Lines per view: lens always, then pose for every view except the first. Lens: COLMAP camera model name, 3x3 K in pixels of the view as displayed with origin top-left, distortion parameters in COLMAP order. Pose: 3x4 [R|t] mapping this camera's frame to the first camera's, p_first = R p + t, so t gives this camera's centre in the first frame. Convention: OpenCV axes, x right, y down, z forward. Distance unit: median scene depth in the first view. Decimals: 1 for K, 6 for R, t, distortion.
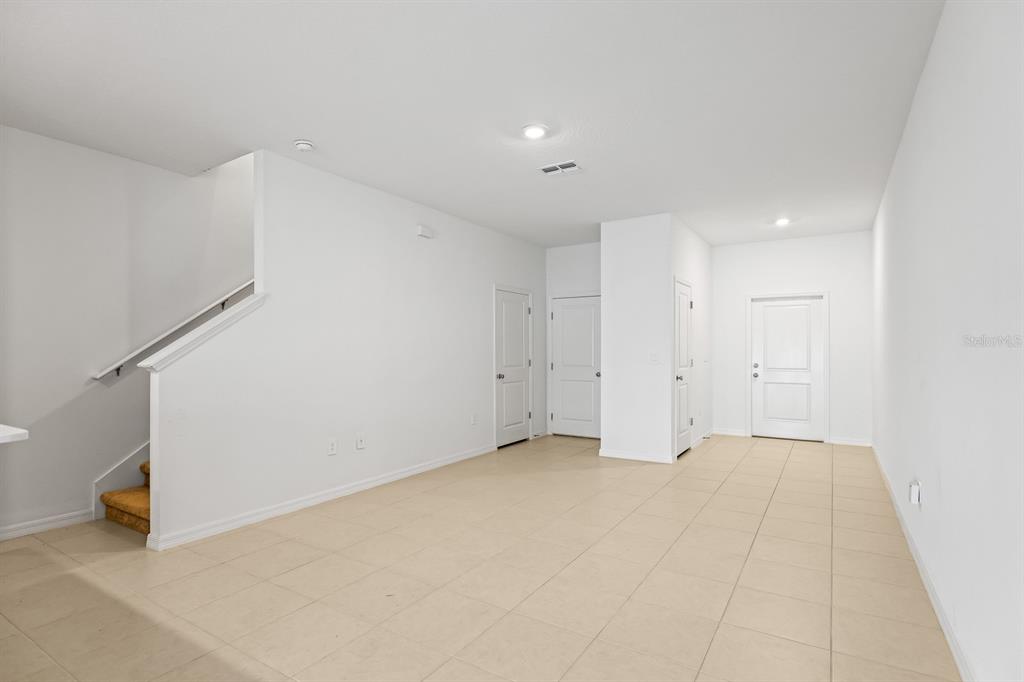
lens RADIAL K [[509.7, 0, 510.8], [0, 509.7, 349.8], [0, 0, 1]] dist [0.006654, 0.002085]
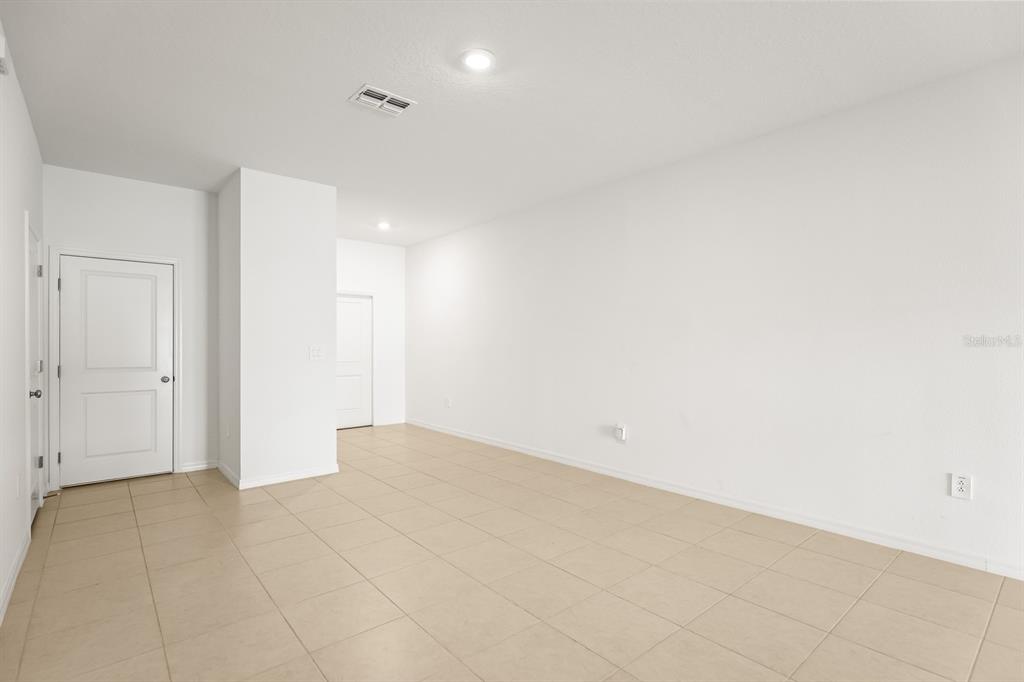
lens RADIAL K [[490.6, 0, 513.0], [0, 490.6, 346.1], [0, 0, 1]] dist [-0.000253, -0.001104]
pose [[0.285583, 0.002519, 0.958351, -0.337370], [-0.001300, 0.999997, -0.002241, 0.004920], [-0.958353, -0.000606, 0.285585, 0.381760]]
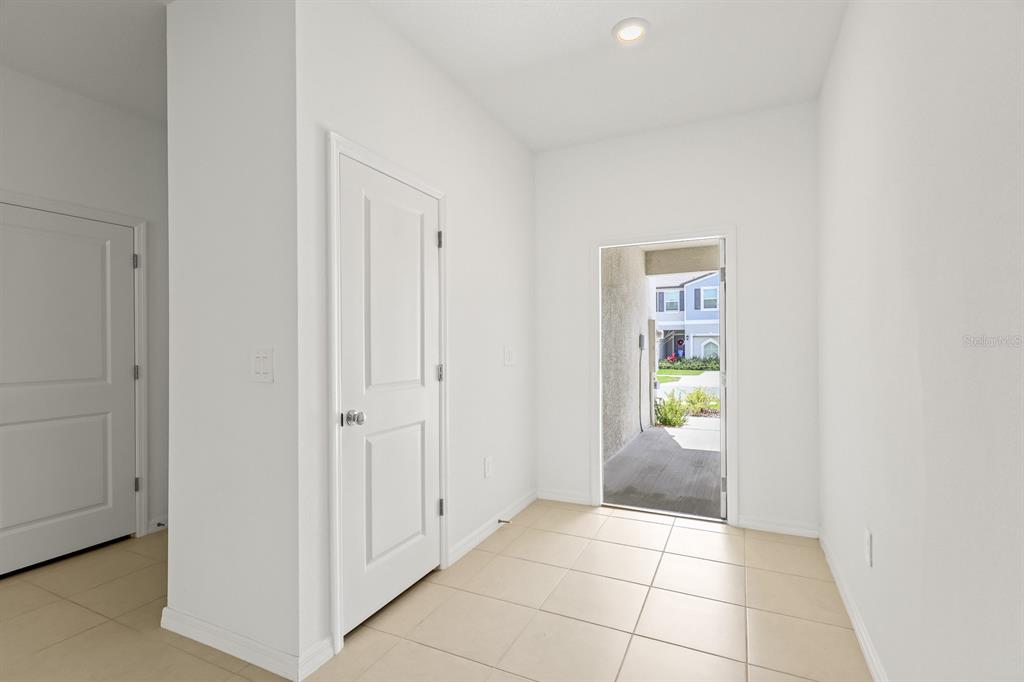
lens RADIAL K [[490.3, 0, 513.5], [0, 490.3, 341.1], [0, 0, 1]] dist [0.004918, 0.000467]
pose [[0.993429, -0.003371, 0.114397, 0.343990], [0.003386, 0.999994, 0.000063, -0.001229], [-0.114396, 0.000325, 0.993435, 0.537458]]
